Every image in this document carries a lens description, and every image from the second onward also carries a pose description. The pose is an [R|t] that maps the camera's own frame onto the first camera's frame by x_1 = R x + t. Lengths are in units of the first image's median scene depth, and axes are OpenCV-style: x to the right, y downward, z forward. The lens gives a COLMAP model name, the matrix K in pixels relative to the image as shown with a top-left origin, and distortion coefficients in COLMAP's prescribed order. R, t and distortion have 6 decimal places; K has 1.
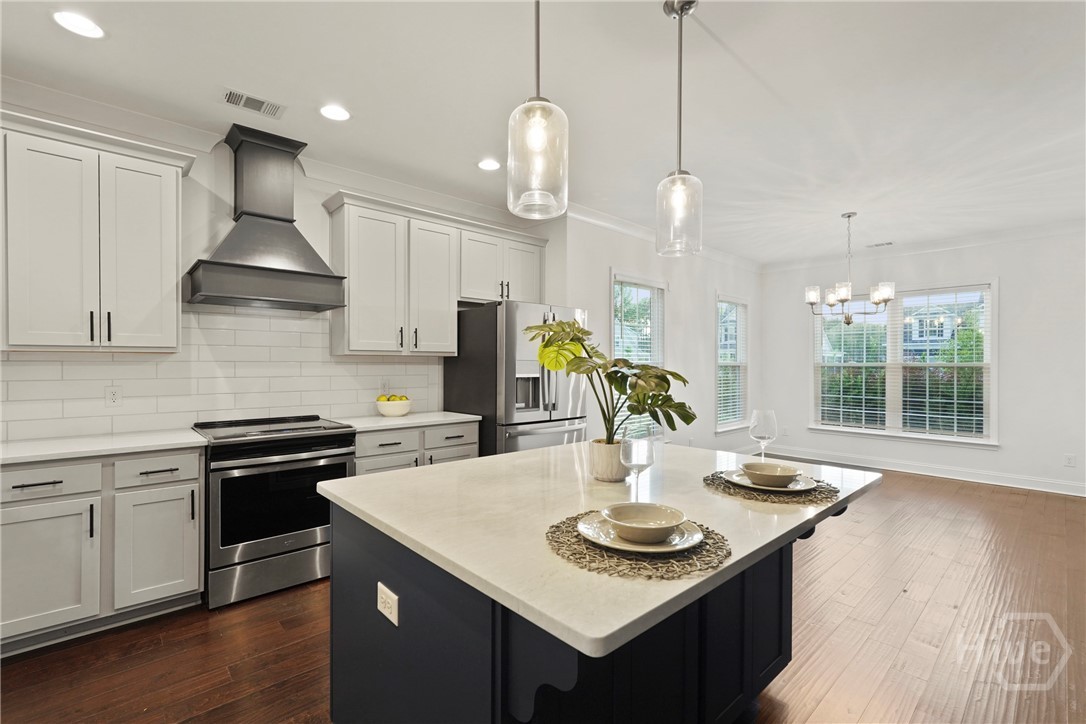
lens RADIAL K [[482.4, 0, 539.8], [0, 482.4, 363.0], [0, 0, 1]] dist [-0.002962, 0.002824]
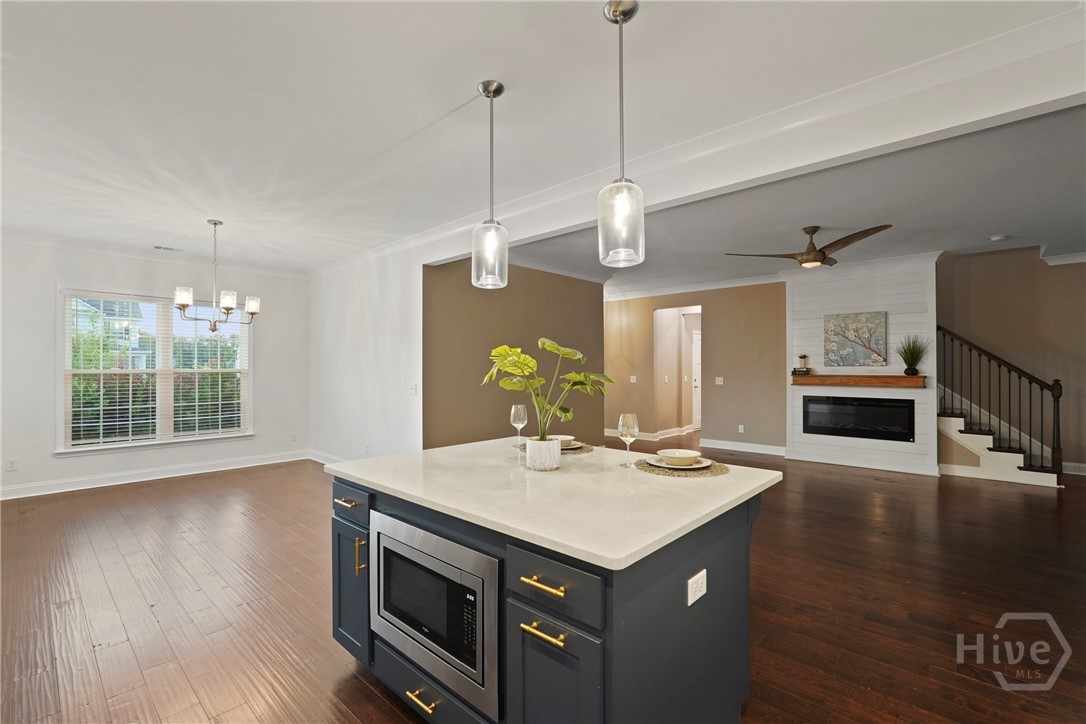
lens RADIAL K [[482.4, 0, 548.2], [0, 482.4, 364.7], [0, 0, 1]] dist [-0.002962, 0.002824]
pose [[-0.092915, 0.002835, 0.995670, -0.547441], [0.005496, 0.999982, -0.002334, -0.004737], [-0.995659, 0.005255, -0.092929, 0.521417]]
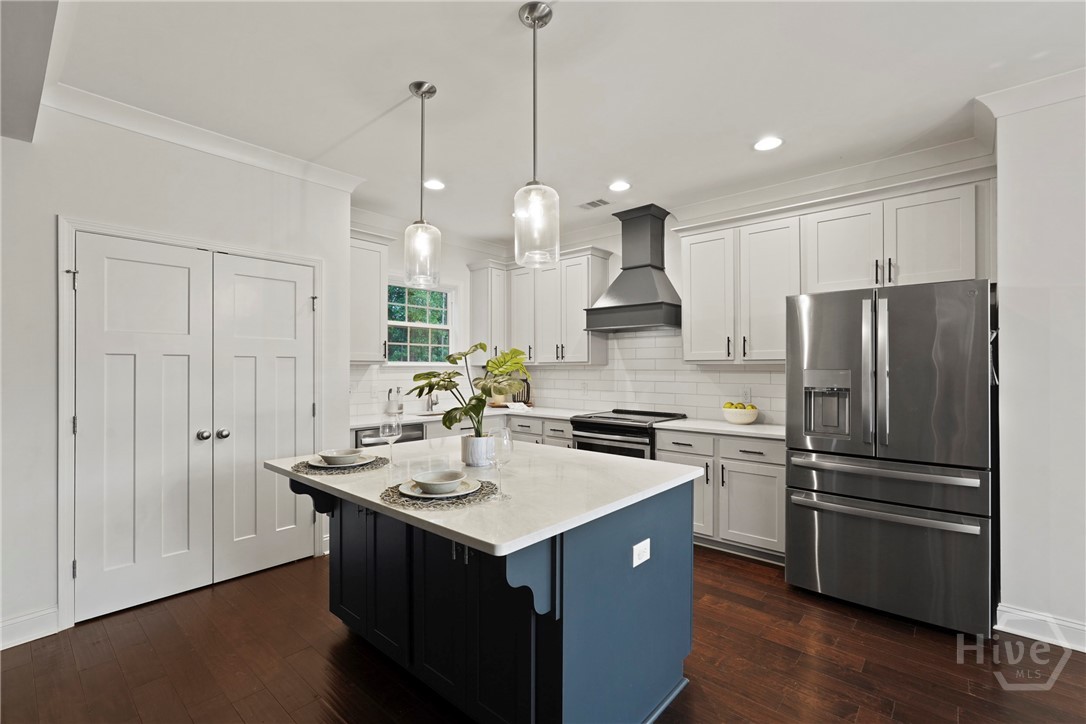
lens RADIAL K [[482.4, 0, 547.1], [0, 482.4, 364.6], [0, 0, 1]] dist [-0.002962, 0.002824]
pose [[0.121012, -0.013213, -0.992563, 0.679805], [-0.005415, 0.999888, -0.013971, 0.001782], [0.992636, 0.007066, 0.120927, 0.488349]]
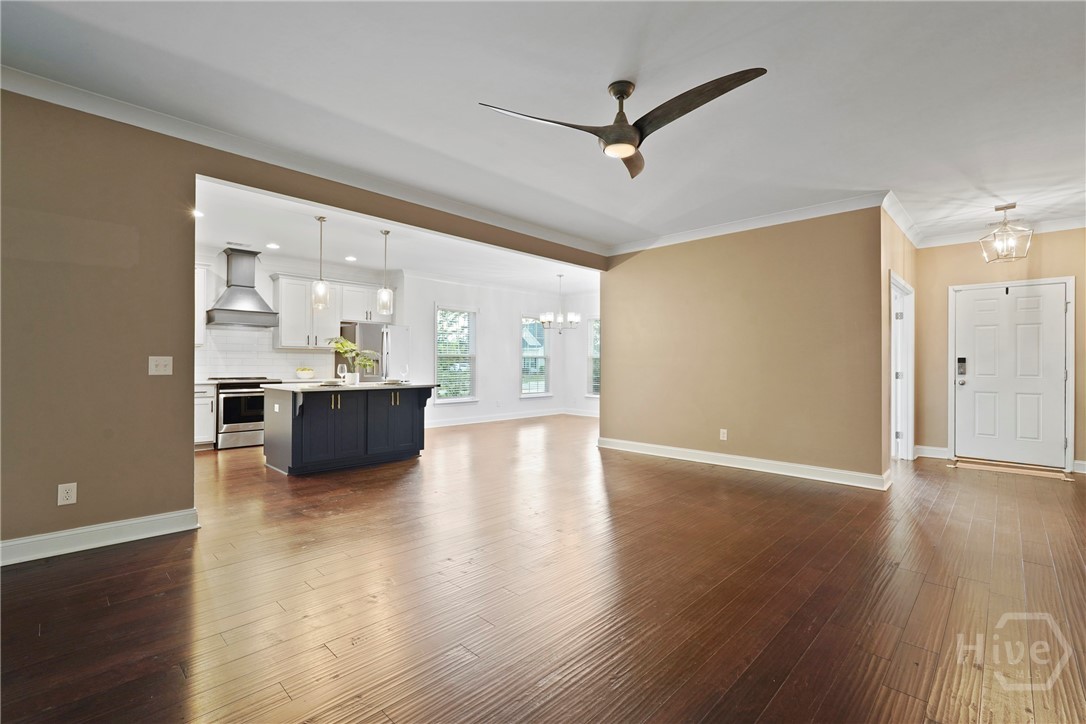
lens RADIAL K [[482.4, 0, 542.9], [0, 482.4, 360.9], [0, 0, 1]] dist [-0.002962, 0.002824]
pose [[0.997499, -0.000742, 0.070673, 0.566193], [0.001656, 0.999916, -0.012875, 0.064435], [-0.070658, 0.012959, 0.997416, -1.125575]]
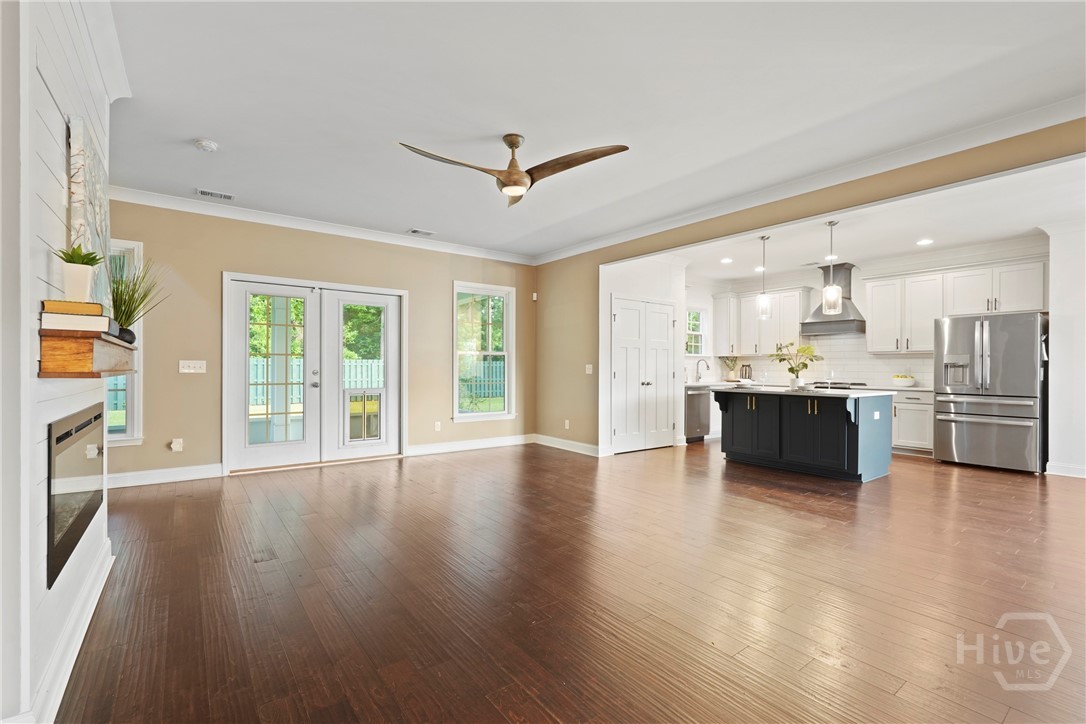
lens RADIAL K [[482.4, 0, 546.6], [0, 482.4, 365.7], [0, 0, 1]] dist [-0.002962, 0.002824]
pose [[-0.088087, -0.011927, -0.996041, 1.682229], [-0.013507, 0.999851, -0.010778, 0.069588], [0.996021, 0.012504, -0.088235, -0.189519]]
